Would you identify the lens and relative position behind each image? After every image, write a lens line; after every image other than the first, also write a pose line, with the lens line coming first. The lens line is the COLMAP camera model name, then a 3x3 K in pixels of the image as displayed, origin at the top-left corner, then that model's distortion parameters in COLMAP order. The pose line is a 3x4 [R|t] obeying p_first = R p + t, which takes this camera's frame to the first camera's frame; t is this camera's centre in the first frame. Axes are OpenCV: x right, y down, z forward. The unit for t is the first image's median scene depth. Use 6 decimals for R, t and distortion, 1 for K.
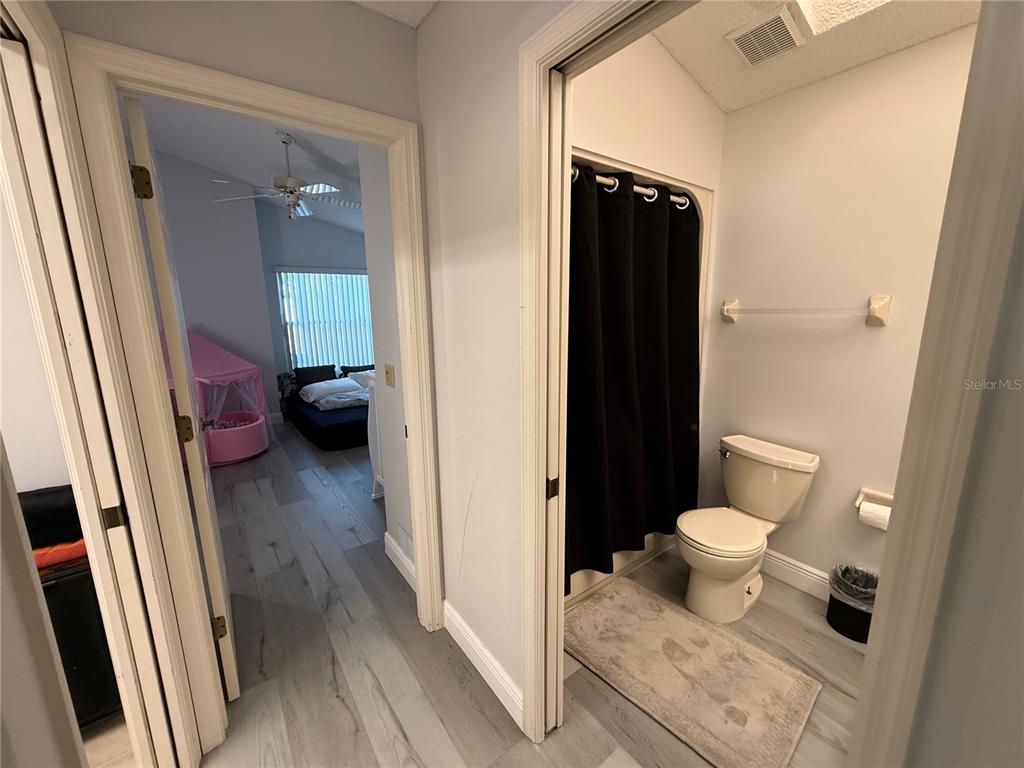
lens RADIAL K [[407.9, 0, 513.0], [0, 407.9, 385.2], [0, 0, 1]] dist [-0.000095, -0.000114]
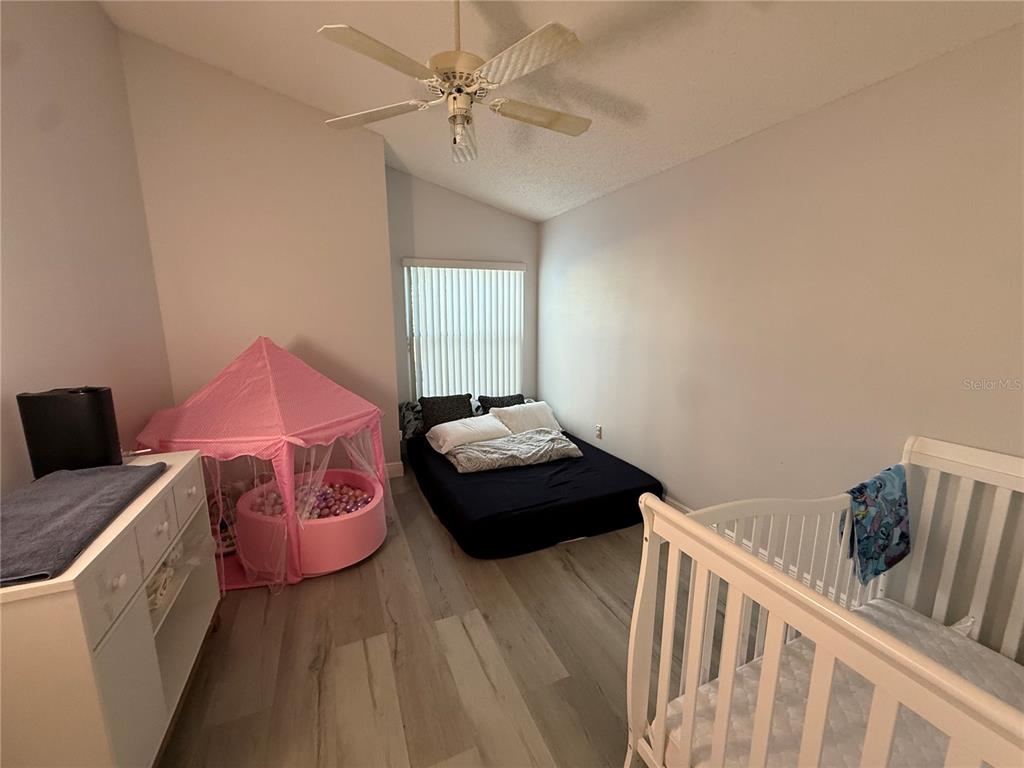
lens RADIAL K [[407.9, 0, 511.8], [0, 407.9, 382.7], [0, 0, 1]] dist [-0.000095, -0.000114]
pose [[0.973940, 0.047488, -0.221779, -0.228950], [-0.051542, 0.998592, -0.012523, -0.071237], [0.220872, 0.023627, 0.975017, 0.345100]]
